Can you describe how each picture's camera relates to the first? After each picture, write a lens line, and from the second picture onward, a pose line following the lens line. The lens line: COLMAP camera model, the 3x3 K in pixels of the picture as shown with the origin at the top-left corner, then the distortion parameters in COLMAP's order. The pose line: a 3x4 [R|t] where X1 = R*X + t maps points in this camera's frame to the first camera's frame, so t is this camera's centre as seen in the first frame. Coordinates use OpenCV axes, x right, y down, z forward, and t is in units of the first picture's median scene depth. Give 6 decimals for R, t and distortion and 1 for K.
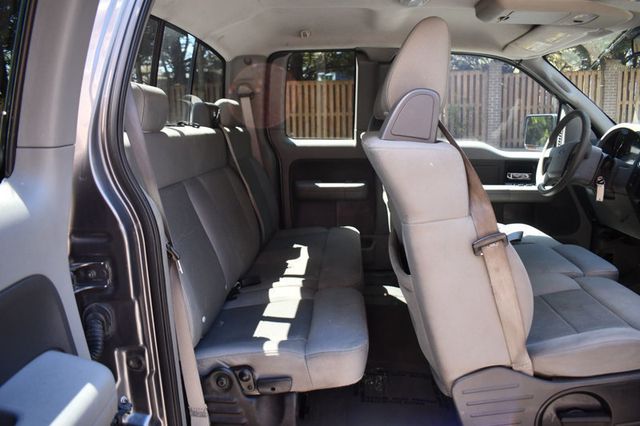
lens RADIAL K [[482.5, 0, 322.9], [0, 482.5, 217.3], [0, 0, 1]] dist [-0.090686, 0.025133]
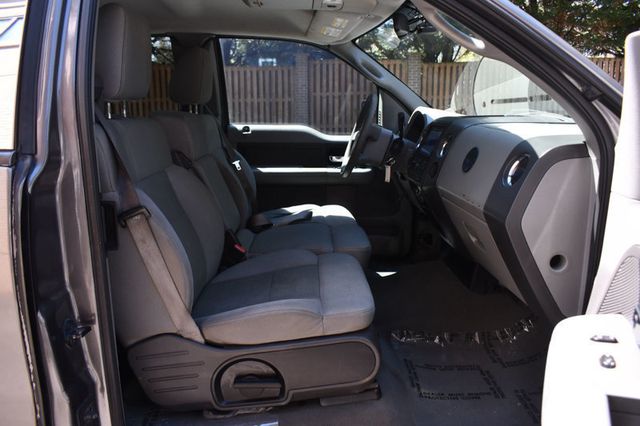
lens RADIAL K [[482.5, 0, 315.4], [0, 482.5, 211.6], [0, 0, 1]] dist [-0.090686, 0.025133]
pose [[0.994039, -0.001552, 0.109018, 0.286033], [-0.000086, 0.999887, 0.015013, 0.013714], [-0.109029, -0.014933, 0.993926, -0.038599]]
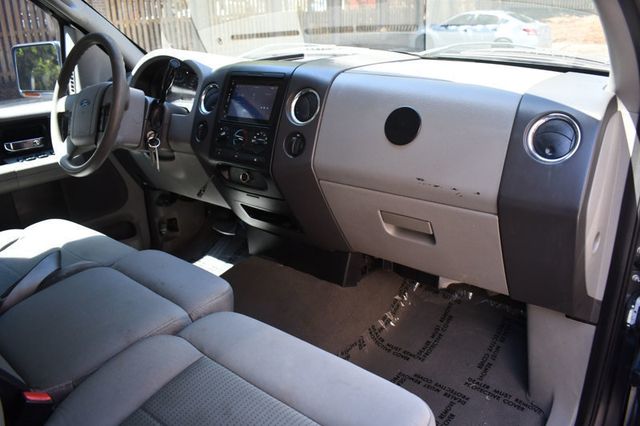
lens RADIAL K [[482.5, 0, 326.8], [0, 482.5, 214.3], [0, 0, 1]] dist [-0.090686, 0.025133]
pose [[0.570382, -0.277584, 0.773053, 0.160678], [0.176148, 0.960606, 0.214962, -0.070006], [-0.802269, 0.013561, 0.596809, 0.358494]]
